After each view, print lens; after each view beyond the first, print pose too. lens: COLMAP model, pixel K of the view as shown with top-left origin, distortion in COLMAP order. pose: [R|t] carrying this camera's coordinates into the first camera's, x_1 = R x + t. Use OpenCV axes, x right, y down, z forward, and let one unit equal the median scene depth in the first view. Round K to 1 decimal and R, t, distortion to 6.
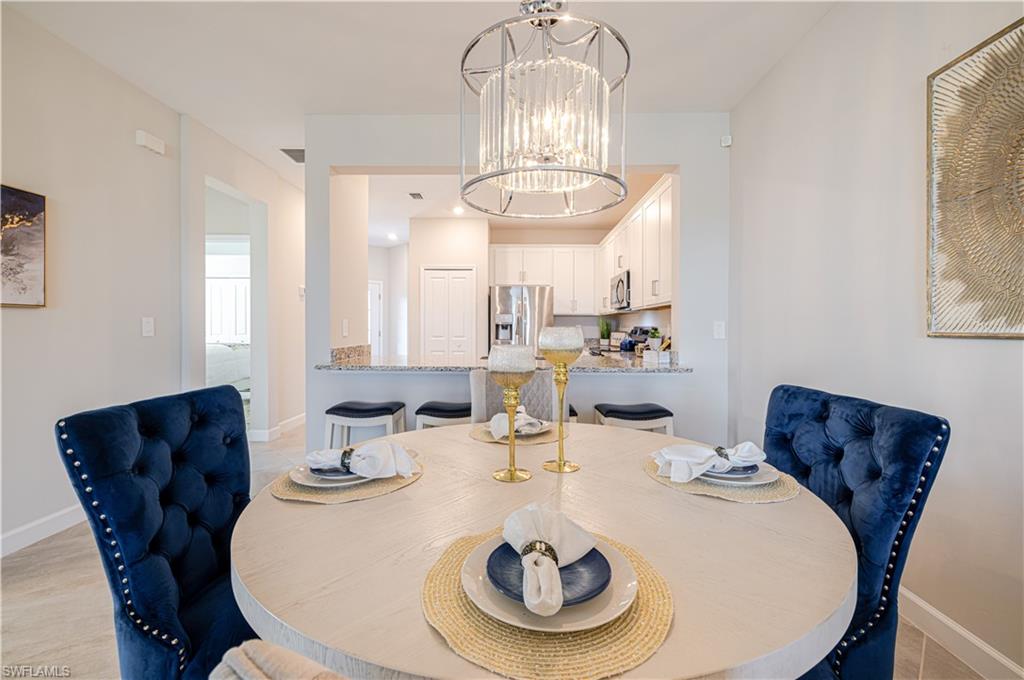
lens RADIAL K [[431.6, 0, 505.2], [0, 431.6, 331.1], [0, 0, 1]] dist [-0.000003, -0.000510]
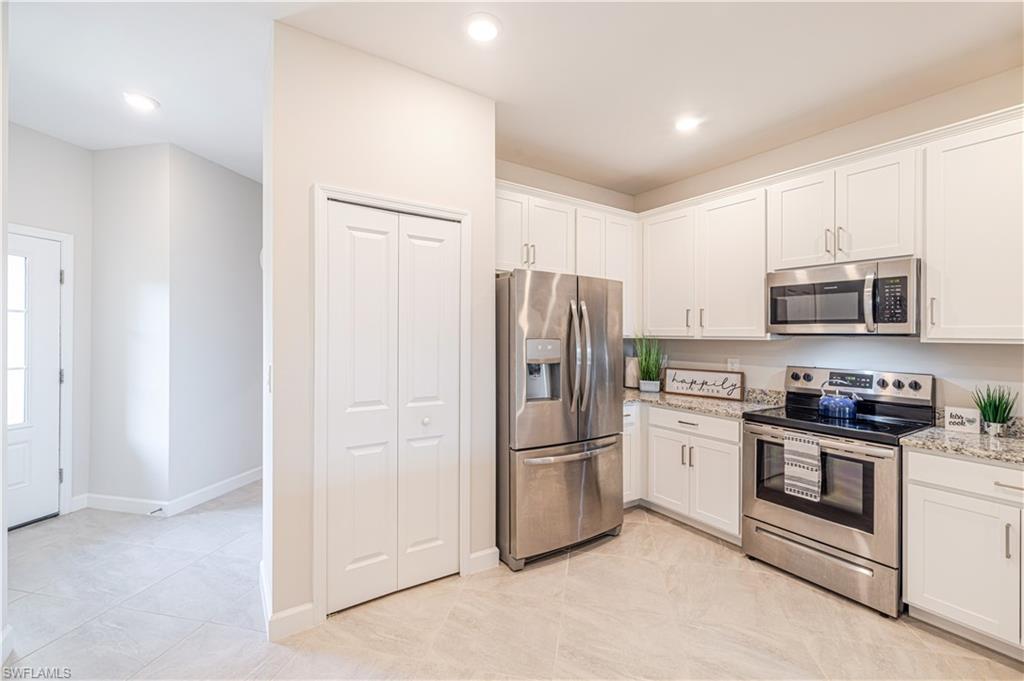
lens RADIAL K [[431.6, 0, 508.2], [0, 431.6, 335.2], [0, 0, 1]] dist [-0.000003, -0.000510]
pose [[0.815405, -0.004929, 0.578869, -0.267943], [0.003485, 0.999987, 0.003605, -0.043177], [-0.578880, -0.000922, 0.815412, 0.667675]]
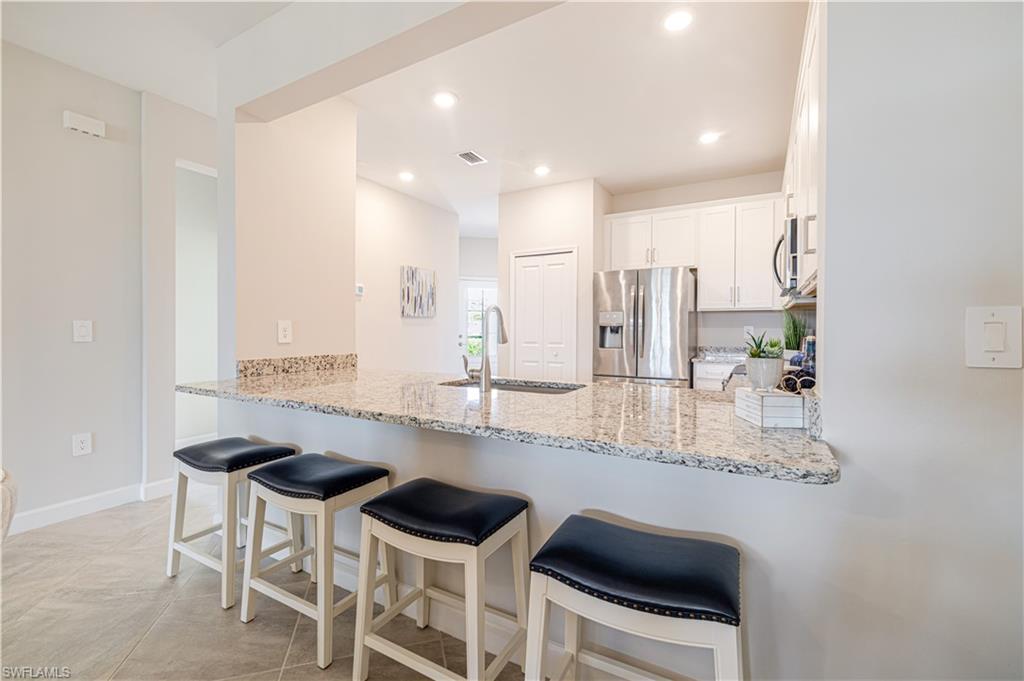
lens RADIAL K [[431.6, 0, 504.1], [0, 431.6, 337.5], [0, 0, 1]] dist [-0.000003, -0.000510]
pose [[0.877468, 0.004315, -0.479615, 0.176417], [-0.001125, 0.999975, 0.006937, -0.001699], [0.479633, -0.005548, 0.877452, 0.303154]]
